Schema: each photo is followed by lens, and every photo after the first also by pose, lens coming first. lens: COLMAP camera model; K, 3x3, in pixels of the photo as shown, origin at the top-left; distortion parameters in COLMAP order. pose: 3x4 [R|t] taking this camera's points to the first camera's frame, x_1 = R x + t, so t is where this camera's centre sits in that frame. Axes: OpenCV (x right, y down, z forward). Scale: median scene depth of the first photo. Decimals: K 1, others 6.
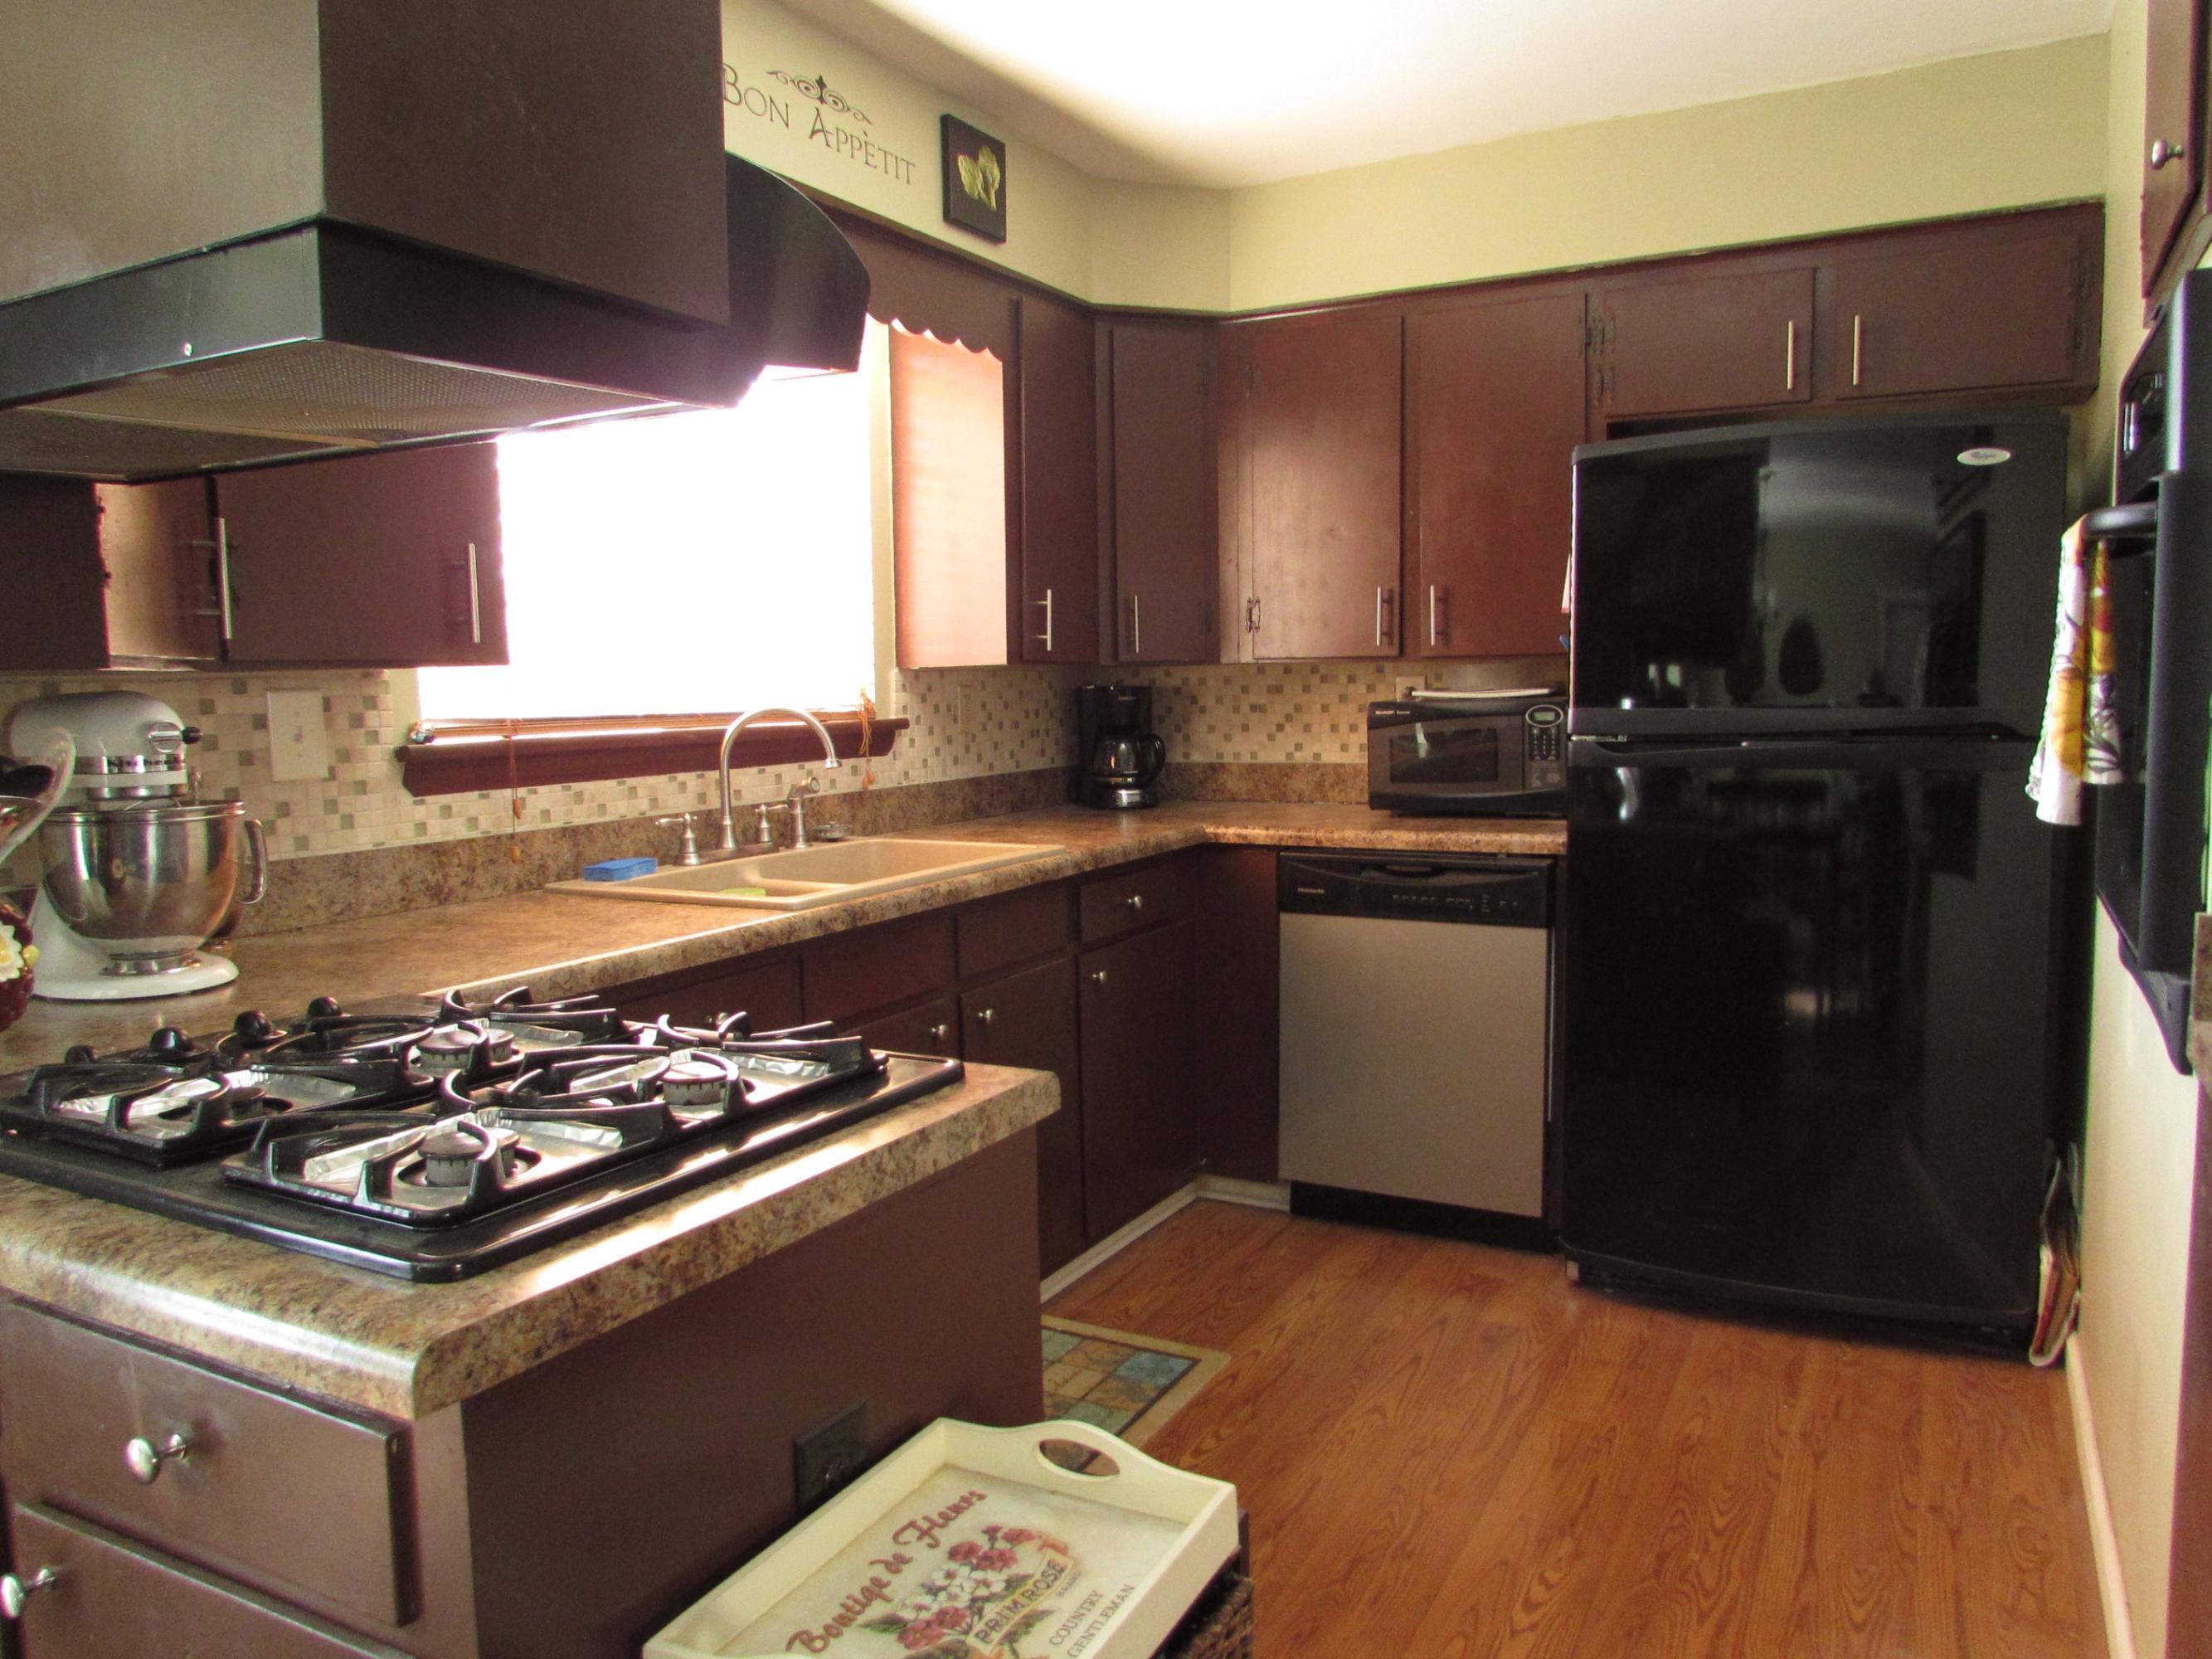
lens RADIAL K [[1579.7, 0, 1100.5], [0, 1579.7, 826.0], [0, 0, 1]] dist [-0.046508, 0.001533]
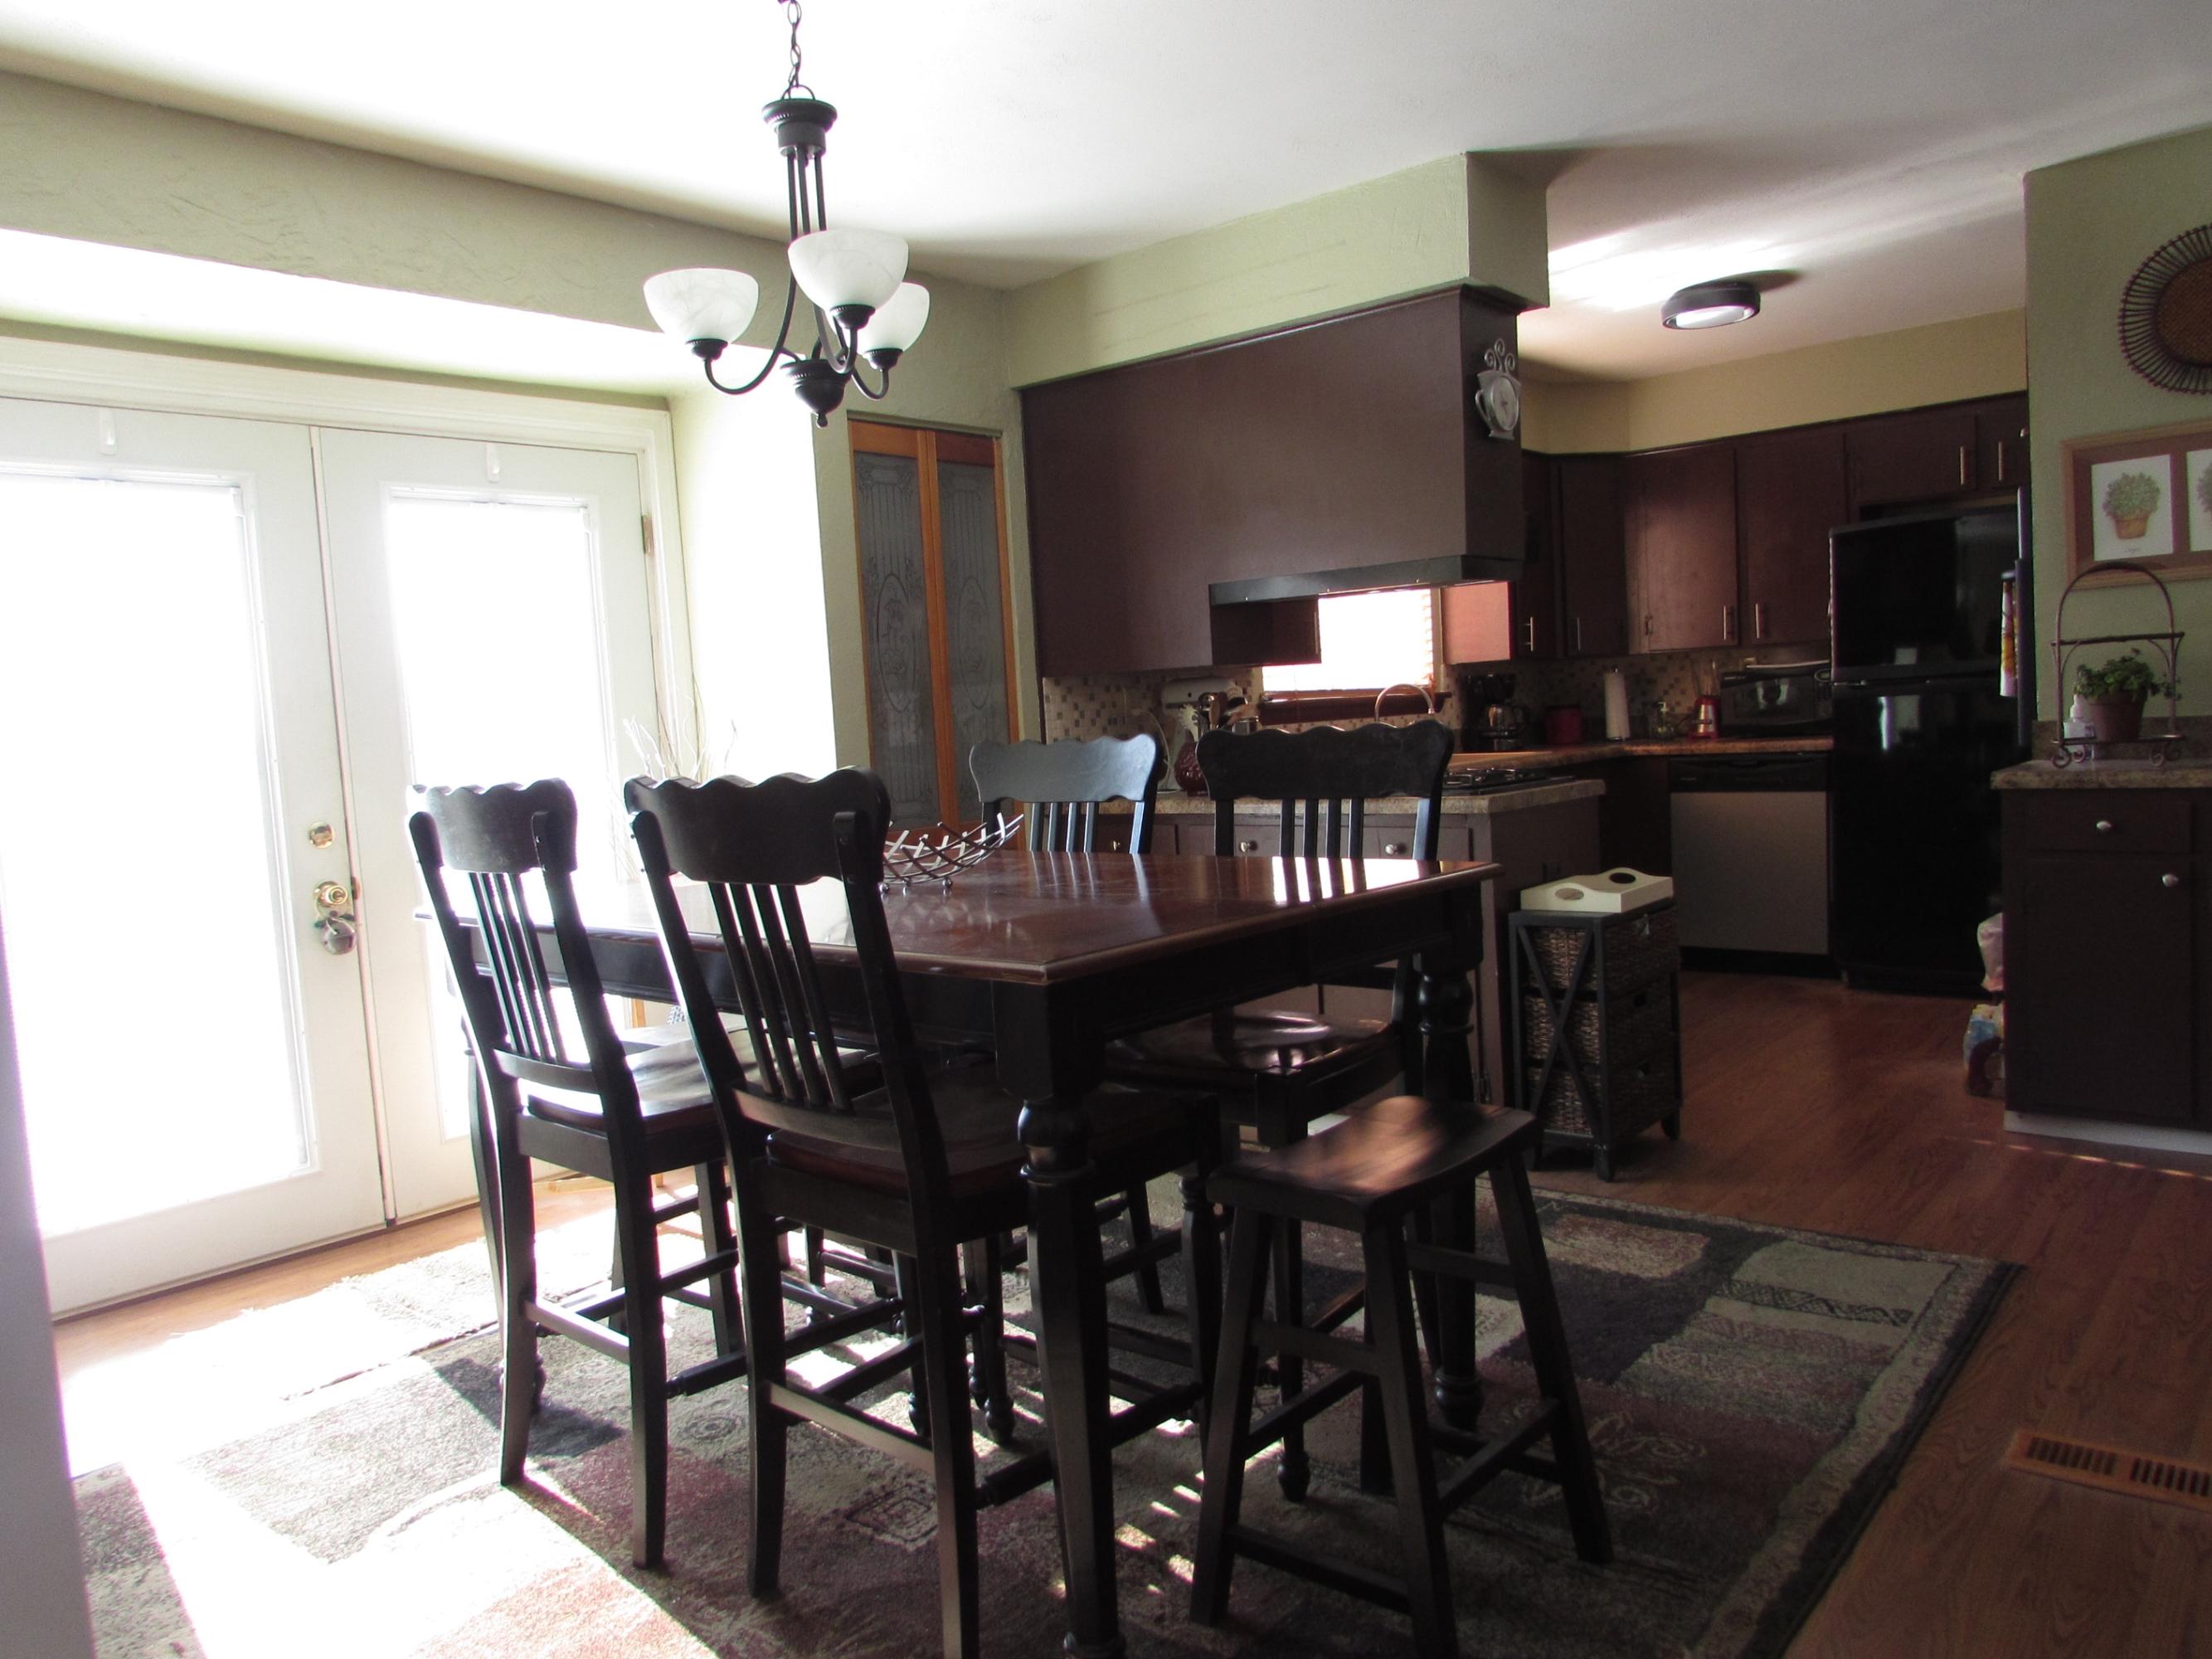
lens RADIAL K [[1579.7, 0, 1112.4], [0, 1579.7, 829.6], [0, 0, 1]] dist [-0.046508, 0.001533]
pose [[0.976411, -0.022453, -0.214750, -0.113980], [0.020199, 0.999715, -0.012687, 0.100443], [0.214973, 0.008050, 0.976587, -0.809568]]
